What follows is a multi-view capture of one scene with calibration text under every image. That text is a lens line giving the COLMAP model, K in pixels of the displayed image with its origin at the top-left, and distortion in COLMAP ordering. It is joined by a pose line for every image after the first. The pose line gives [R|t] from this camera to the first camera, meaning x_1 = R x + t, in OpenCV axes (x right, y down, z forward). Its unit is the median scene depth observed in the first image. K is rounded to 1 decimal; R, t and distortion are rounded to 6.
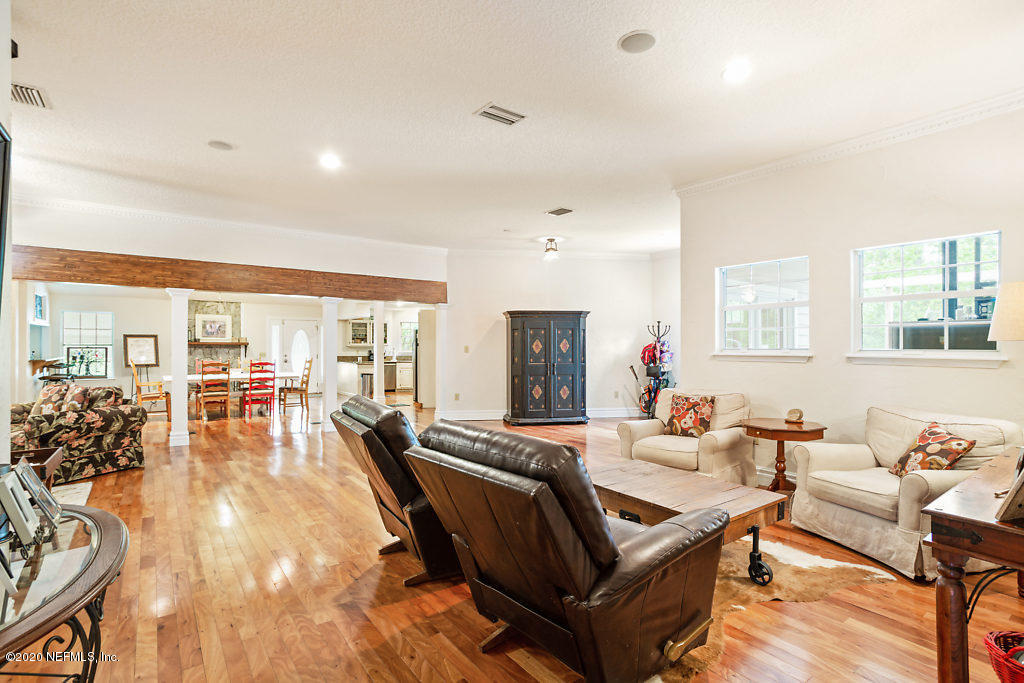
lens RADIAL K [[503.6, 0, 512.0], [0, 503.6, 341.5], [0, 0, 1]] dist [-0.015949, 0.023287]
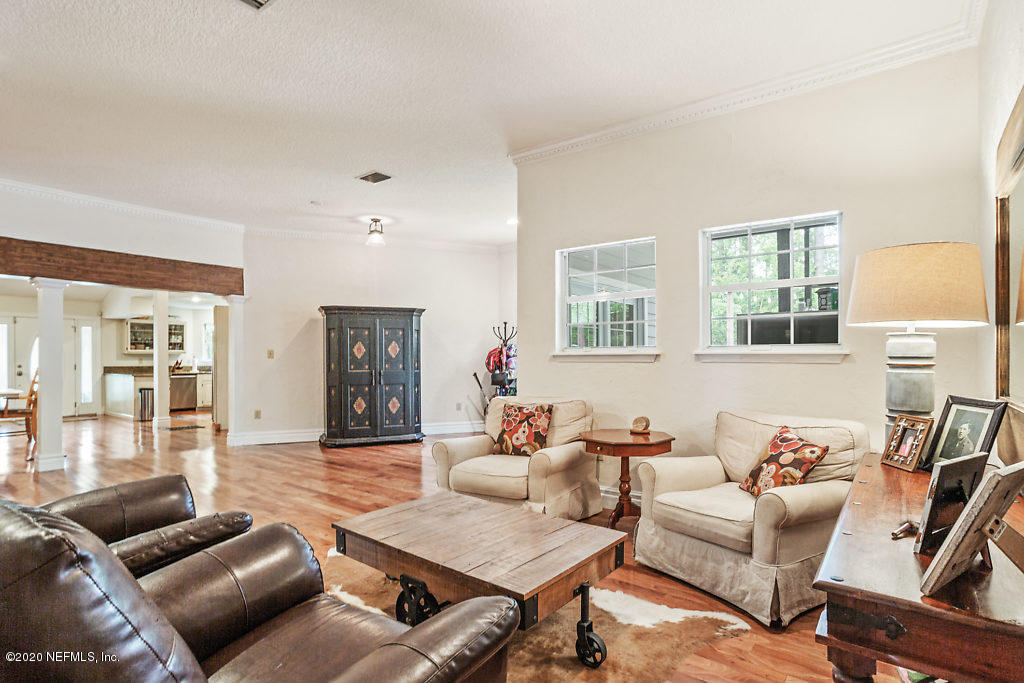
lens RADIAL K [[523.0, 0, 511.0], [0, 523.0, 353.9], [0, 0, 1]] dist [-0.003385, 0.000343]
pose [[0.967824, -0.001746, 0.251620, 0.130412], [0.001644, 0.999998, 0.000617, 0.027505], [-0.251621, -0.000183, 0.967826, 0.204666]]
